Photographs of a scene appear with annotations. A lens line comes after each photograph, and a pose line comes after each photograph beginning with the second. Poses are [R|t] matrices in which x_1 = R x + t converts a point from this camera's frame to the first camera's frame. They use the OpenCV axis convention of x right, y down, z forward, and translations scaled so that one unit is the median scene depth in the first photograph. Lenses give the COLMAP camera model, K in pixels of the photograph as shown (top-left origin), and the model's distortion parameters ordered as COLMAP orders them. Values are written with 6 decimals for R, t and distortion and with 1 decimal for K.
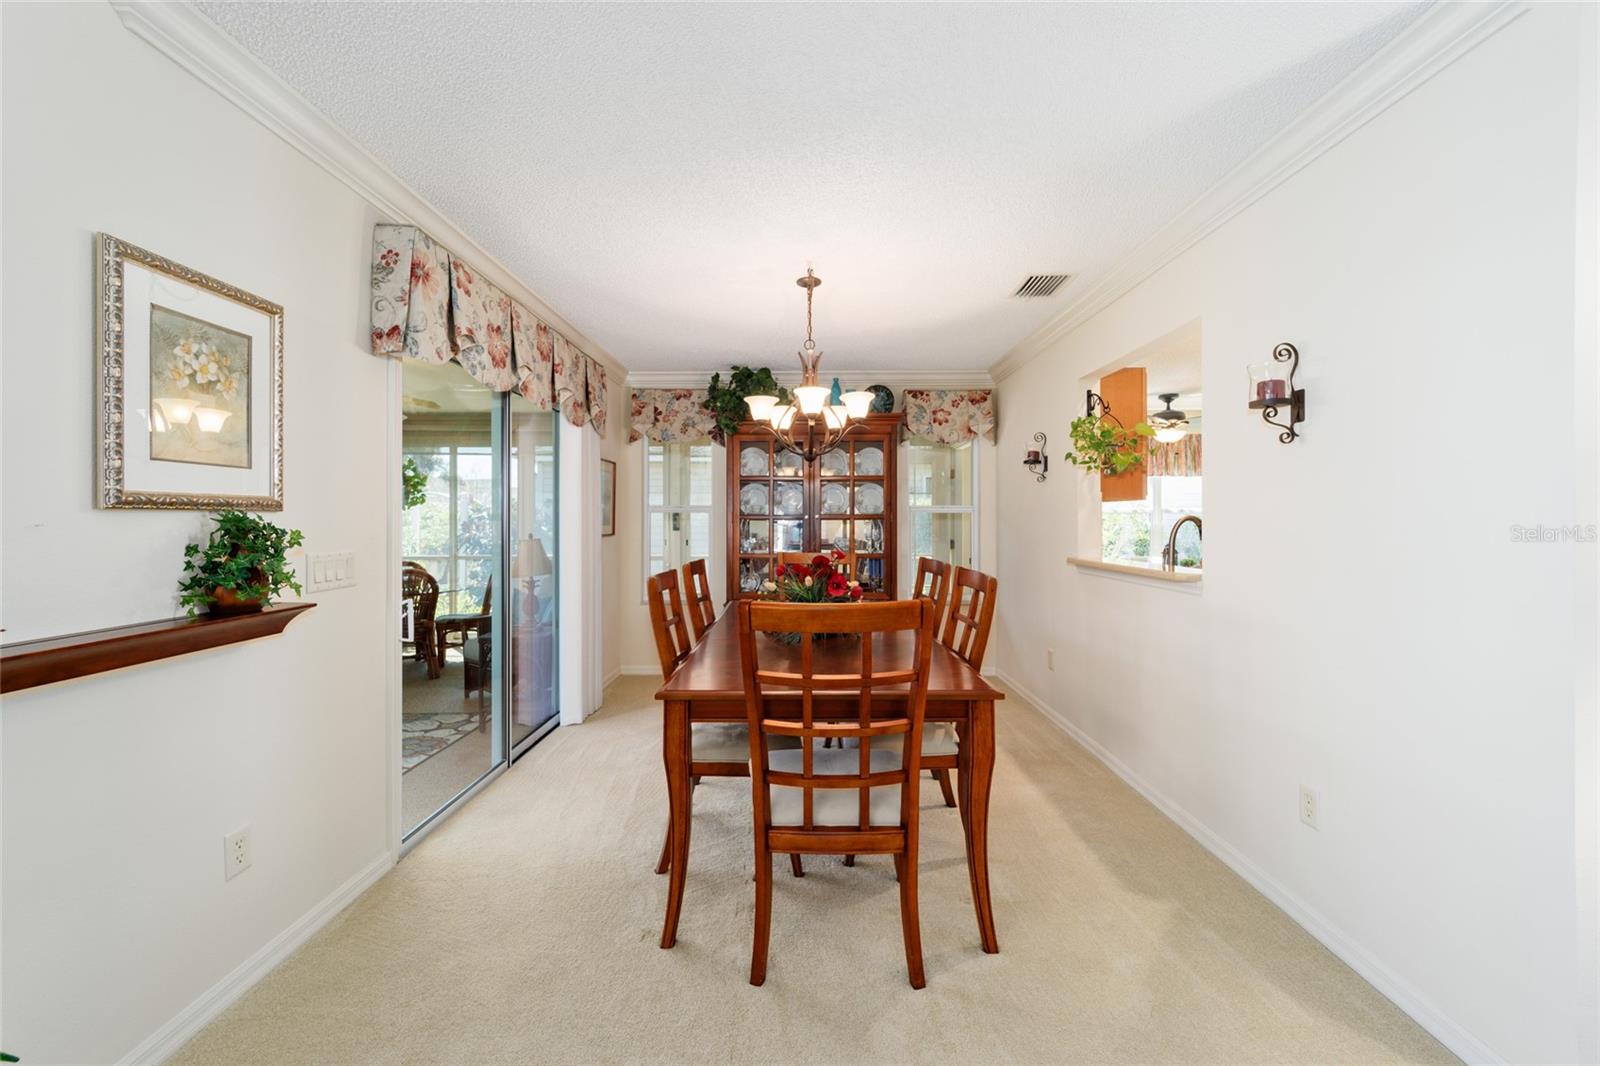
lens RADIAL K [[642.4, 0, 795.9], [0, 642.4, 518.3], [0, 0, 1]] dist [-0.002491, 0.000082]
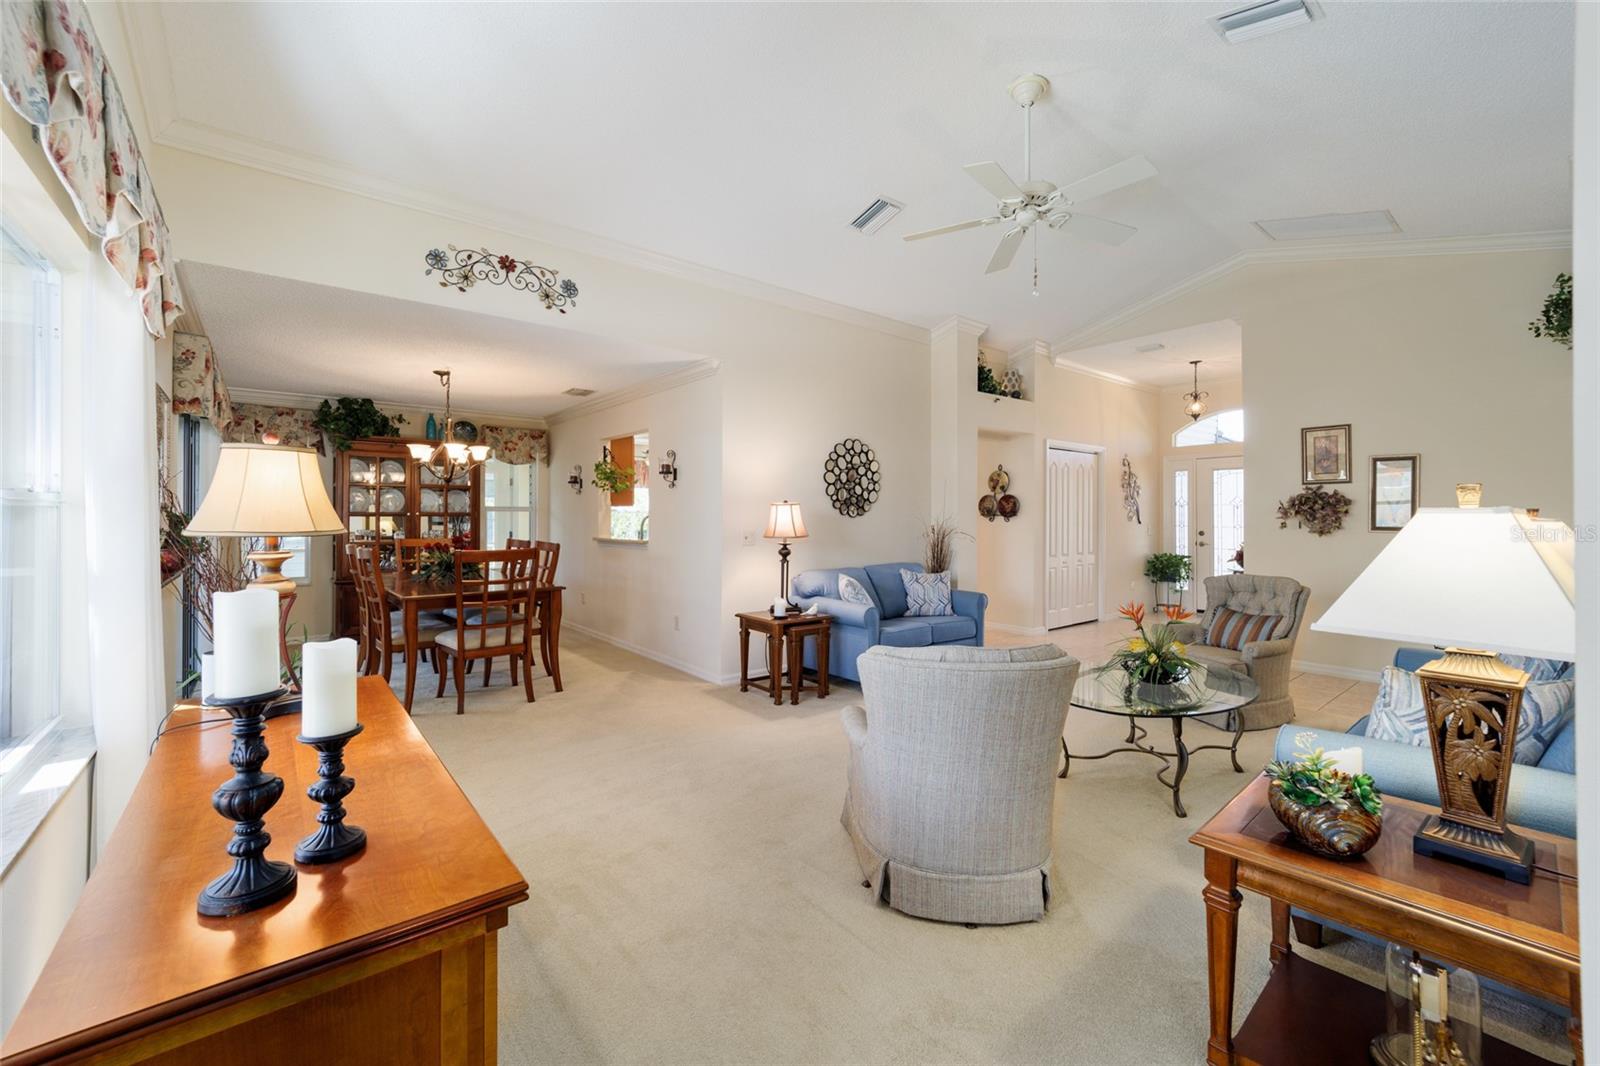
lens RADIAL K [[642.4, 0, 794.4], [0, 642.4, 515.7], [0, 0, 1]] dist [-0.002491, 0.000082]
pose [[0.767668, 0.003680, 0.640837, -0.311944], [-0.003699, 0.999992, -0.001311, -0.000597], [-0.640837, -0.001364, 0.767676, -0.780261]]
